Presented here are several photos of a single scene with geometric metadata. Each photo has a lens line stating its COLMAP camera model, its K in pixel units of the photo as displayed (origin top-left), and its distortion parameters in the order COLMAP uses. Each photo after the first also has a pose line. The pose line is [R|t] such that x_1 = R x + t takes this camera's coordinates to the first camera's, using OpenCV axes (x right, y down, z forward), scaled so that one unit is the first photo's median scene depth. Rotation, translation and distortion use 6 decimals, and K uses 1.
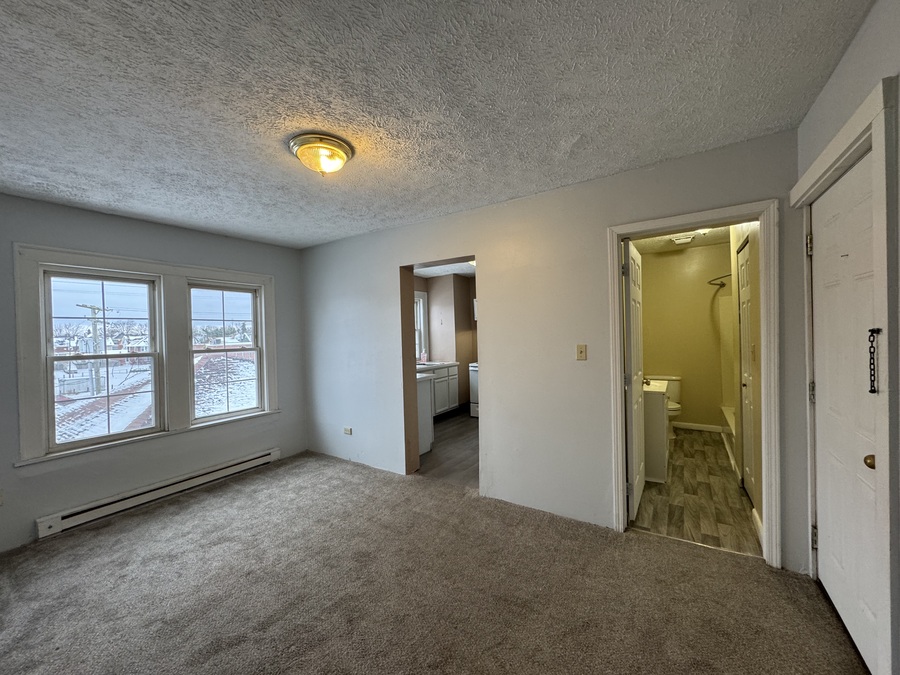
lens RADIAL K [[395.4, 0, 450.0], [0, 395.4, 337.5], [0, 0, 1]] dist [0.030408, -0.000046]
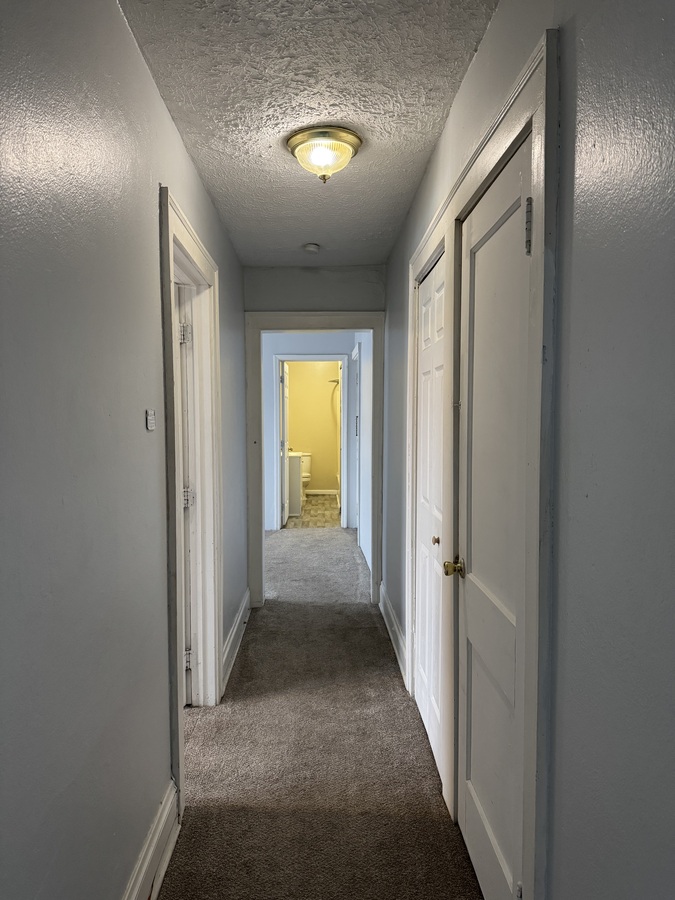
lens RADIAL K [[627.7, 0, 337.5], [0, 627.7, 450.0], [0, 0, 1]] dist [0.000204, -0.000048]
pose [[0.849389, -0.000343, 0.527767, -0.649053], [-0.012594, 0.999702, 0.020919, 0.060827], [-0.527617, -0.024415, 0.849131, -1.180877]]
